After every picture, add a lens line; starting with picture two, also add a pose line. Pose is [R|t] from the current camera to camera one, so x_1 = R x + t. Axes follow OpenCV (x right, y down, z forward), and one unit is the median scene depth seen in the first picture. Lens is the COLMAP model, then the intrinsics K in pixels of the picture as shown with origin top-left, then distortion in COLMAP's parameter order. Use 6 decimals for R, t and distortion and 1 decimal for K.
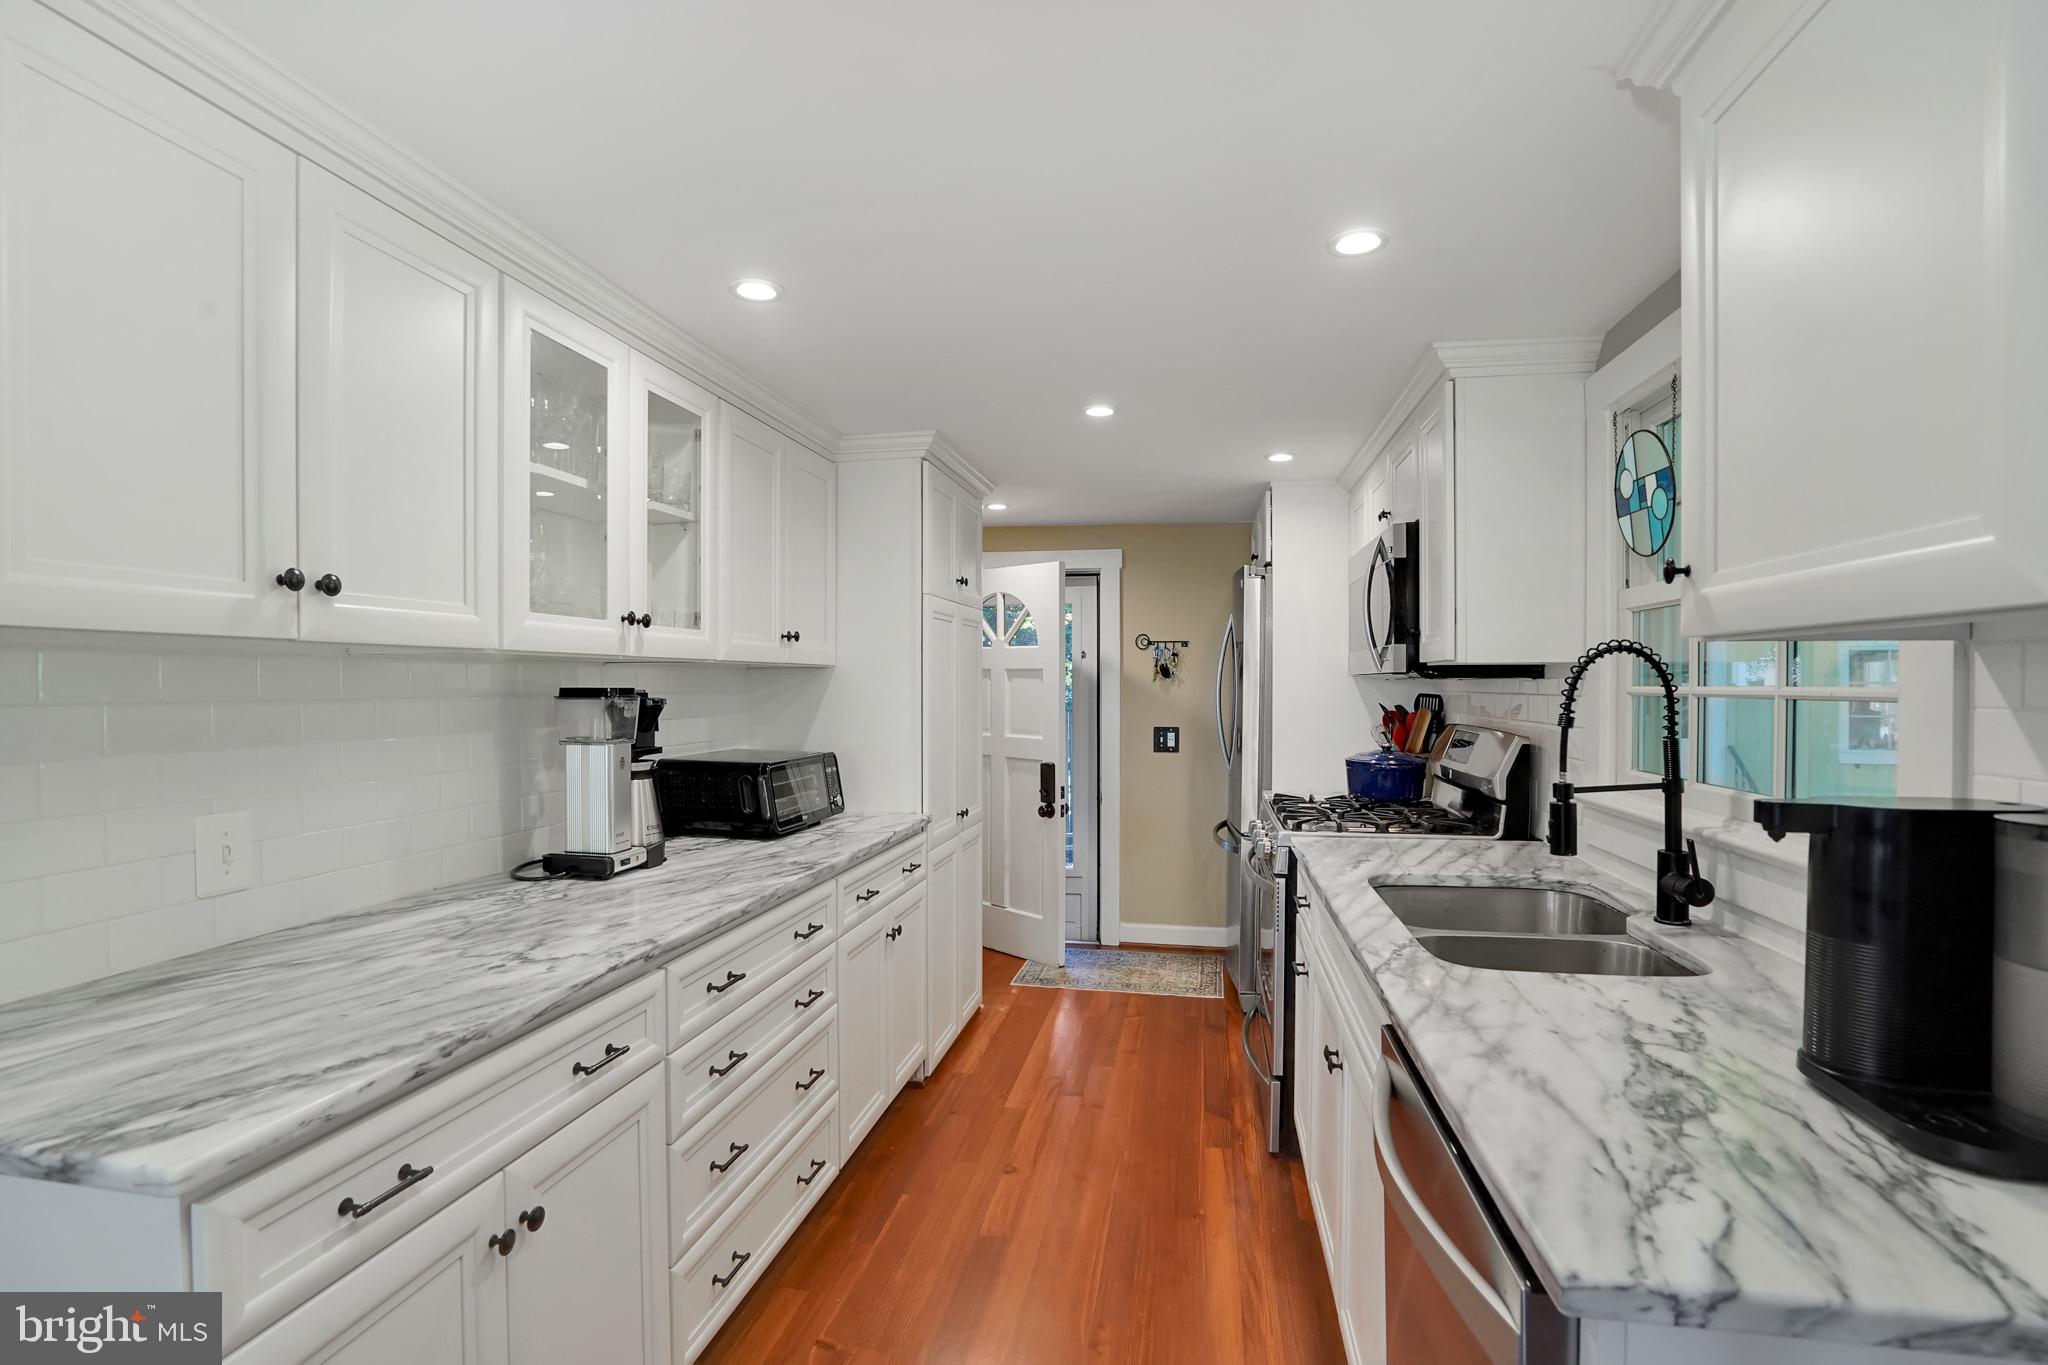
lens RADIAL K [[962.5, 0, 1031.4], [0, 962.5, 690.8], [0, 0, 1]] dist [-0.008409, 0.002236]
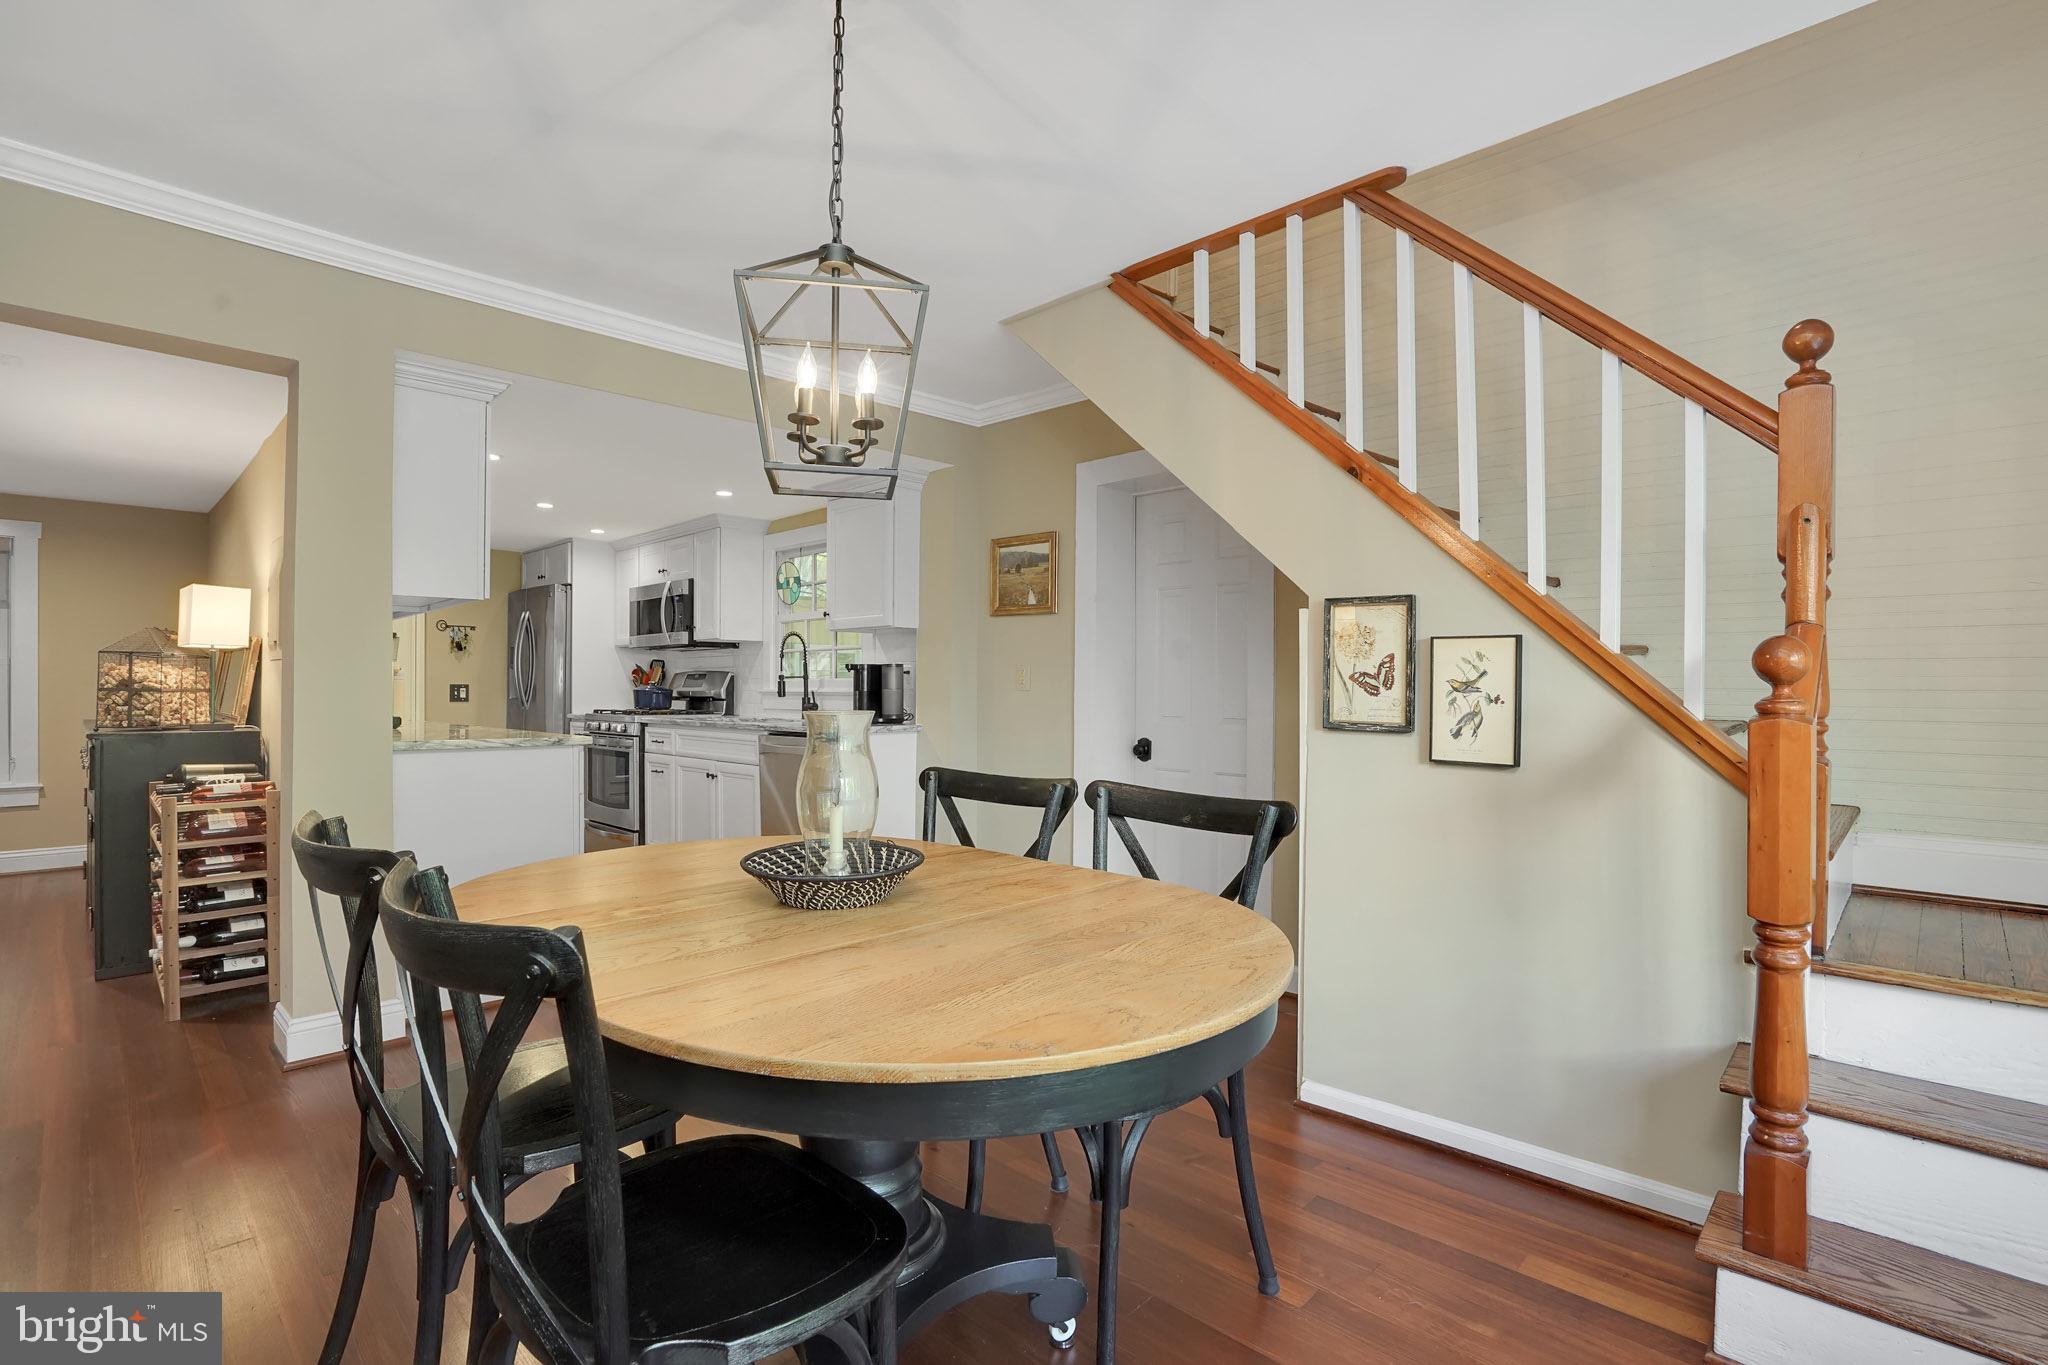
lens RADIAL K [[962.5, 0, 1036.1], [0, 962.5, 674.5], [0, 0, 1]] dist [-0.008409, 0.002236]
pose [[0.550541, 0.002852, 0.834803, -0.772028], [0.012435, 0.999855, -0.011617, 0.065286], [-0.834716, 0.016776, 0.550426, -0.690296]]
